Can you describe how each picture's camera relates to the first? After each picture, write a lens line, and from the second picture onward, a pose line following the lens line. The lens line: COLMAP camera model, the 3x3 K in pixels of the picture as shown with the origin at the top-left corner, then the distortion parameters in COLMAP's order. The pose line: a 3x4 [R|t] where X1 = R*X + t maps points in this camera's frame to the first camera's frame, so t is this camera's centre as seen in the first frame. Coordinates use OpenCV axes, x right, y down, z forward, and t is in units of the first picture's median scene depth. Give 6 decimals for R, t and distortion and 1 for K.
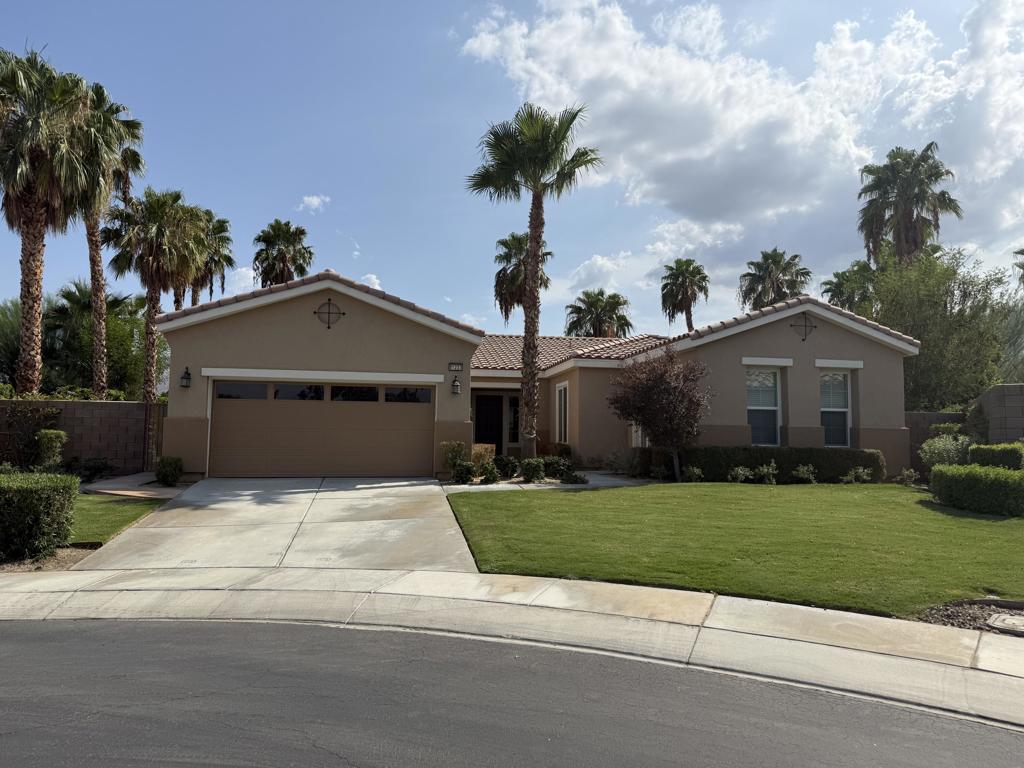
lens RADIAL K [[707.7, 0, 512.0], [0, 707.7, 384.0], [0, 0, 1]] dist [0.079457, -0.127664]
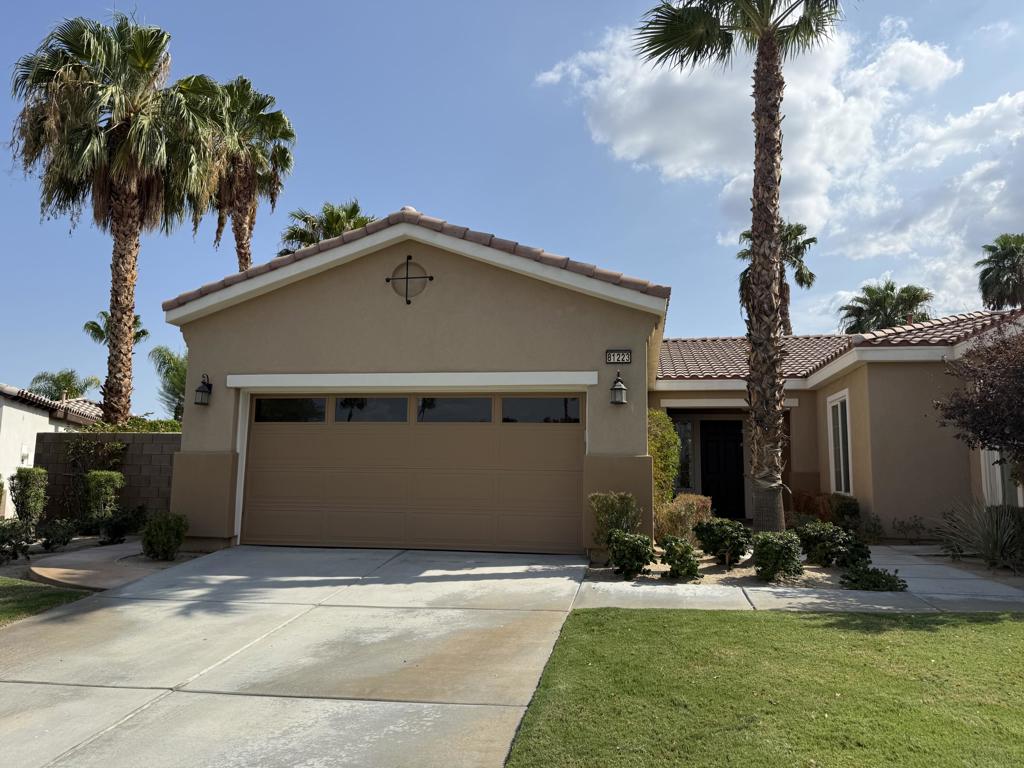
lens RADIAL K [[707.7, 0, 512.0], [0, 707.7, 384.0], [0, 0, 1]] dist [0.079457, -0.127664]
pose [[0.935789, -0.042233, -0.350023, 0.033684], [0.022494, 0.997929, -0.060271, 0.027765], [0.351843, 0.048528, 0.934800, 0.436198]]
